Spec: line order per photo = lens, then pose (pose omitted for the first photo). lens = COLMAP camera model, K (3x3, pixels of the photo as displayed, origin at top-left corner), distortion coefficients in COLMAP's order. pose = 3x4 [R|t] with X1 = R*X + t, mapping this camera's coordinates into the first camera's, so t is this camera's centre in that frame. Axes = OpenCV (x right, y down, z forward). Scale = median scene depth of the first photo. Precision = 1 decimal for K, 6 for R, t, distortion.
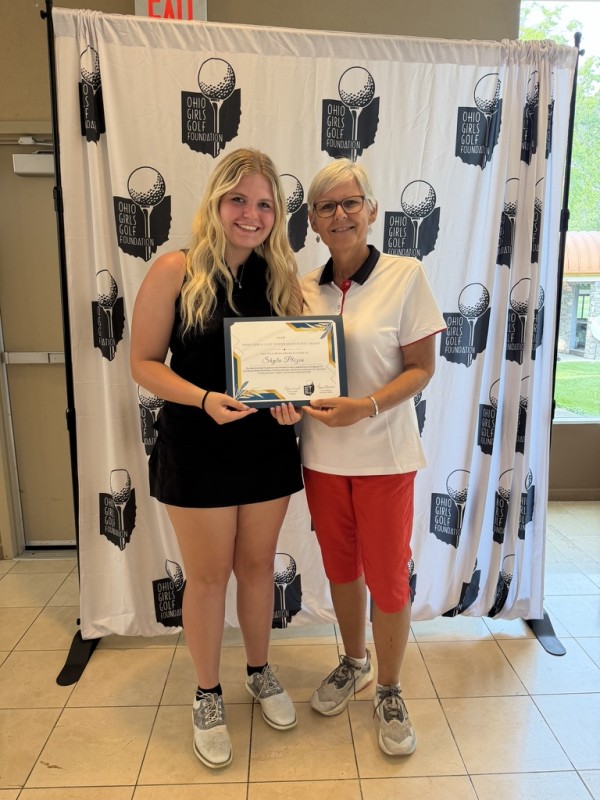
lens RADIAL K [[570.0, 0, 297.9], [0, 570.0, 401.6], [0, 0, 1]] dist [0.001983, -0.016689]
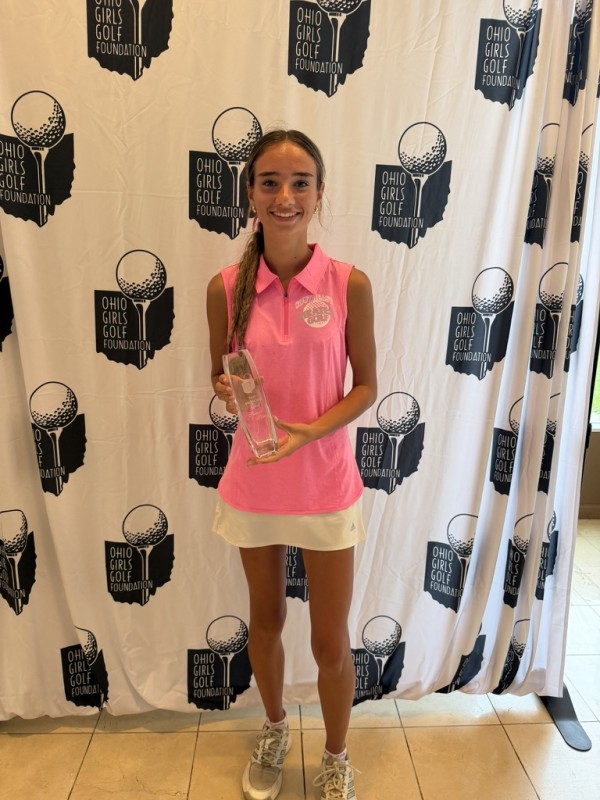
lens RADIAL K [[570.0, 0, 301.9], [0, 570.0, 399.8], [0, 0, 1]] dist [0.001983, -0.016689]
pose [[0.999651, 0.019686, 0.017614, 0.053983], [-0.020469, 0.998758, 0.045418, -0.067135], [-0.016698, -0.045763, 0.998813, 0.267590]]
